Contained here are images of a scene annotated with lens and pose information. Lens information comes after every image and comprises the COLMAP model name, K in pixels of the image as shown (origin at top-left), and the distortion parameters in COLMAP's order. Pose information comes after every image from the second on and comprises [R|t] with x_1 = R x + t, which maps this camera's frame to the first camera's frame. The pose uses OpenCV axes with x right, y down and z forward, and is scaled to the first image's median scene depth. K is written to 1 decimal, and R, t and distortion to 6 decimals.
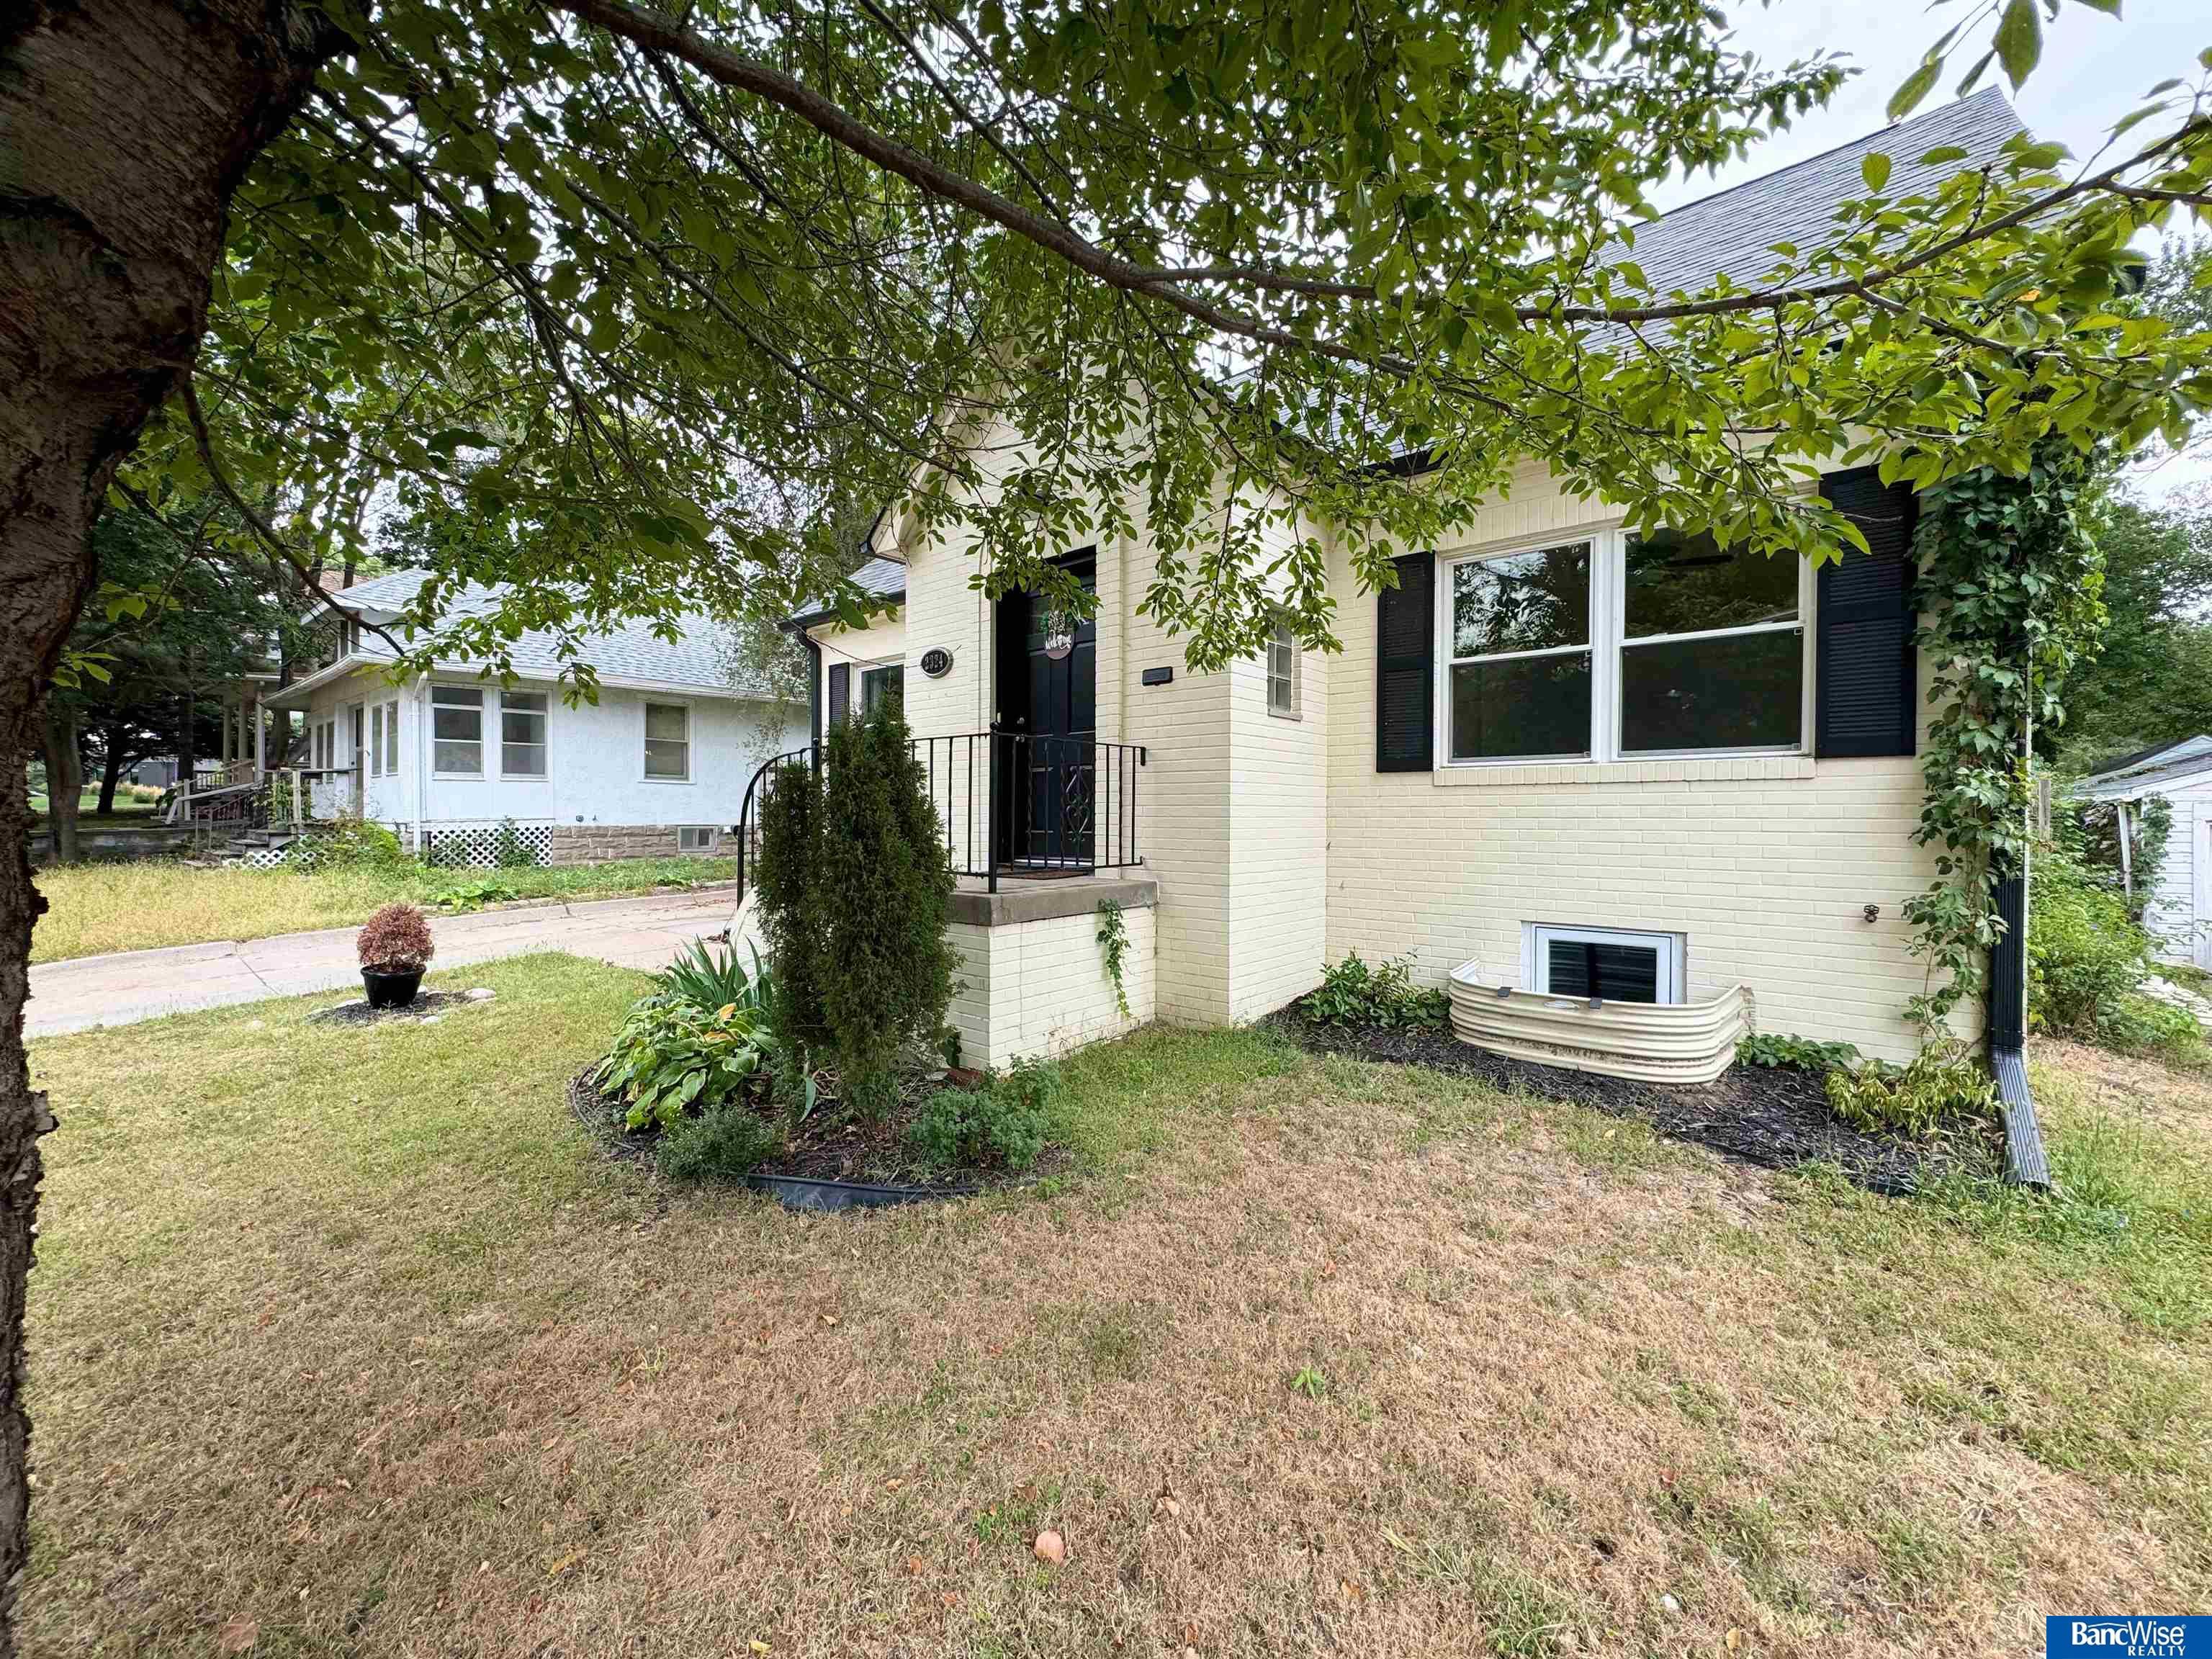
lens RADIAL K [[877.2, 0, 1108.9], [0, 877.2, 824.2], [0, 0, 1]] dist [-0.005818, 0.001768]
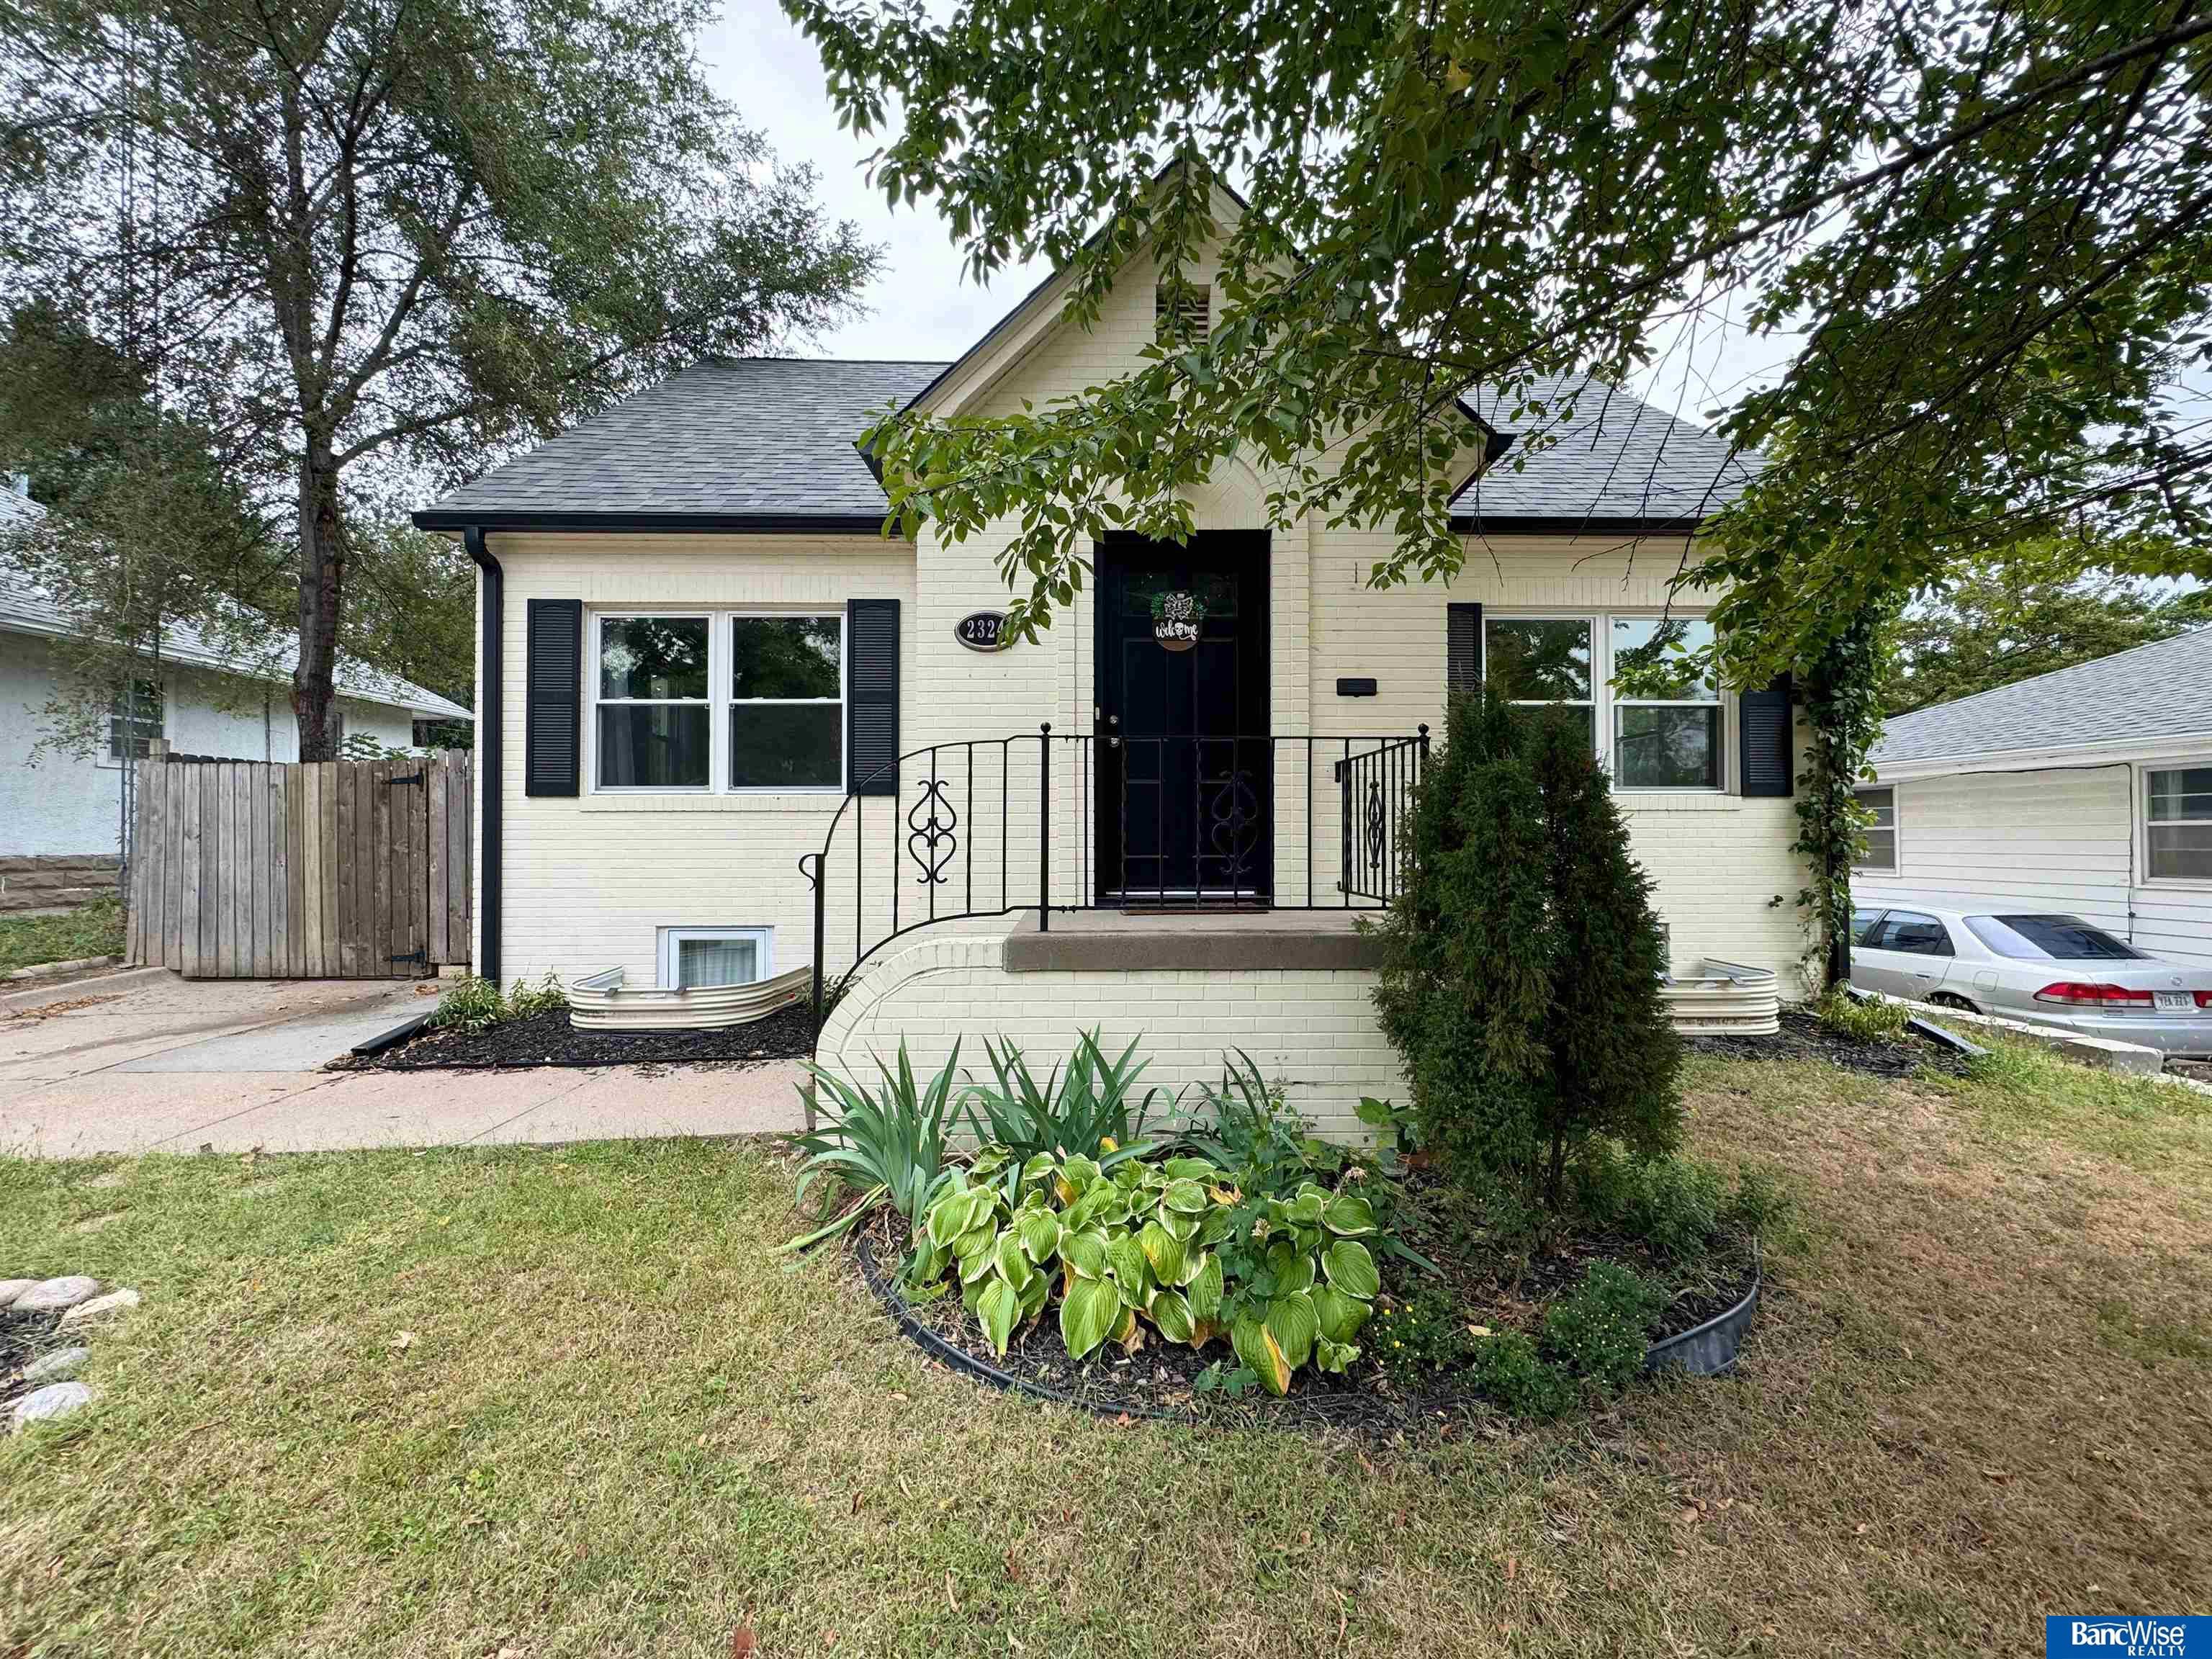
lens RADIAL K [[877.2, 0, 1111.6], [0, 877.2, 825.9], [0, 0, 1]] dist [-0.005818, 0.001768]
pose [[0.756347, 0.007228, 0.654131, -0.900589], [0.010067, 0.999692, -0.022686, -0.003507], [-0.654094, 0.023744, 0.756041, 0.564072]]
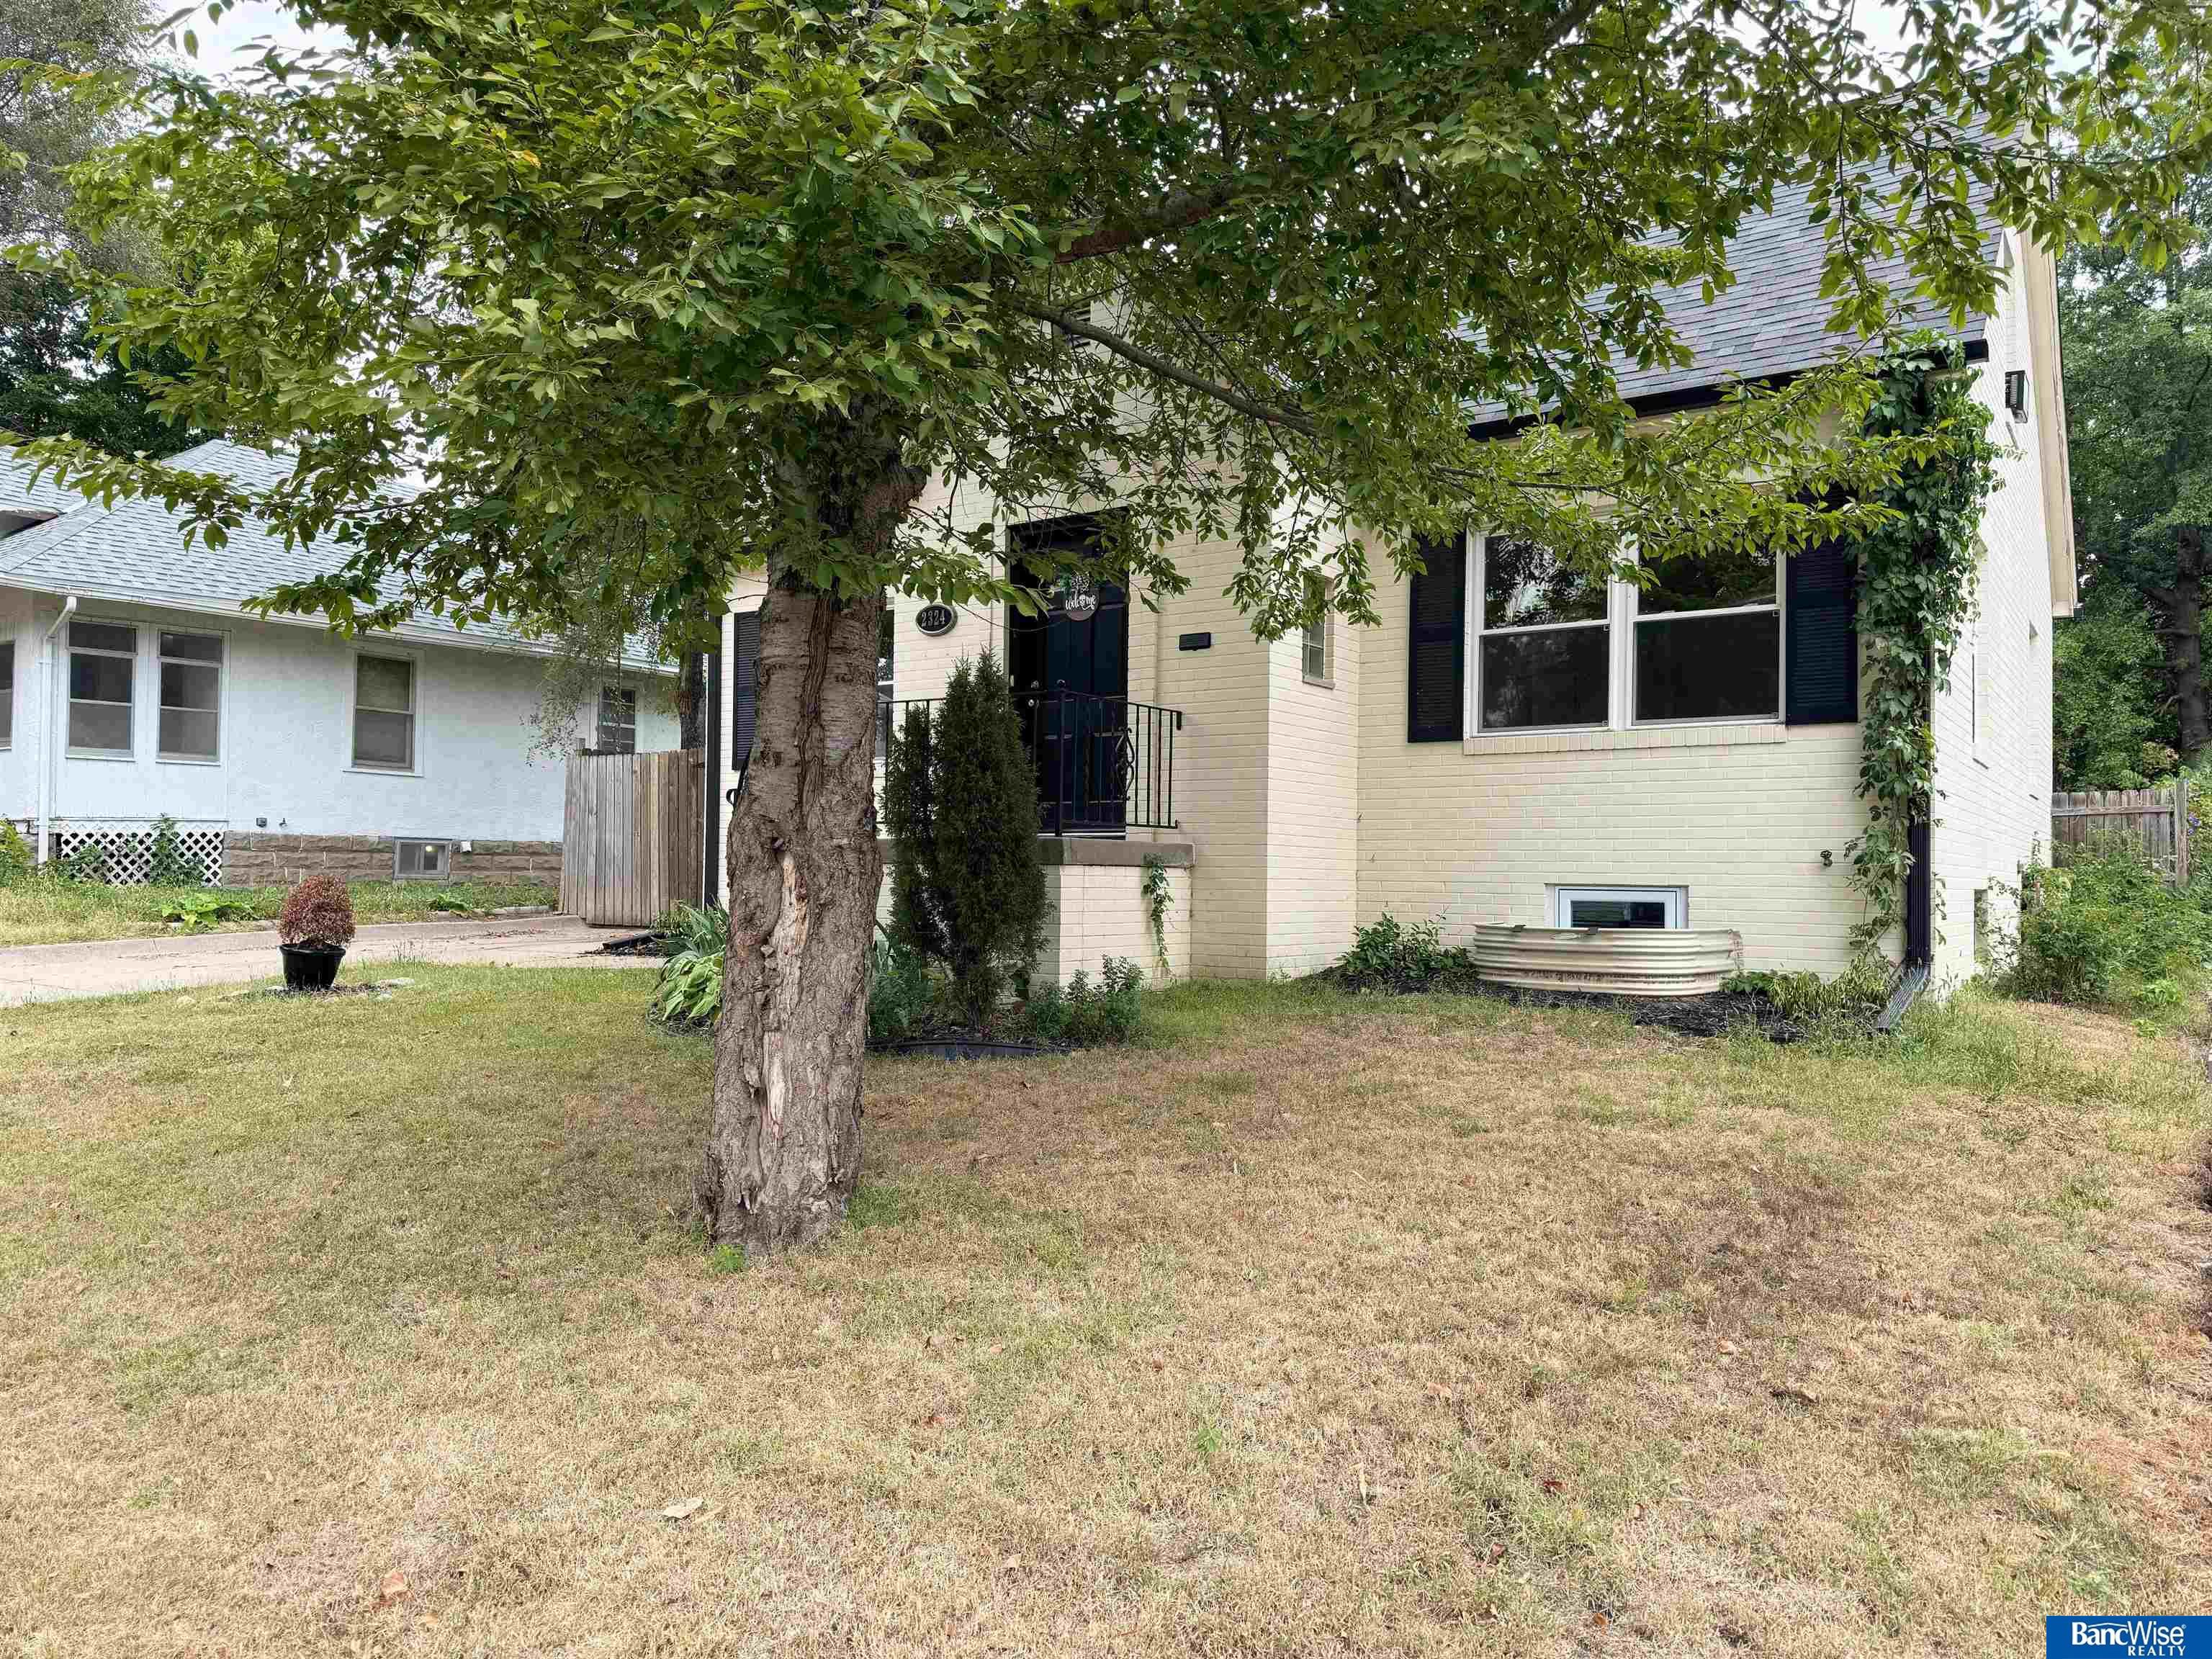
lens RADIAL K [[1548.5, 0, 1094.3], [0, 1548.5, 834.6], [0, 0, 1]] dist [0.062923, -0.076033]
pose [[0.995499, 0.010917, 0.094139, -0.268635], [-0.007660, 0.999362, -0.034884, 0.140351], [-0.094460, 0.034005, 0.994948, -0.902439]]
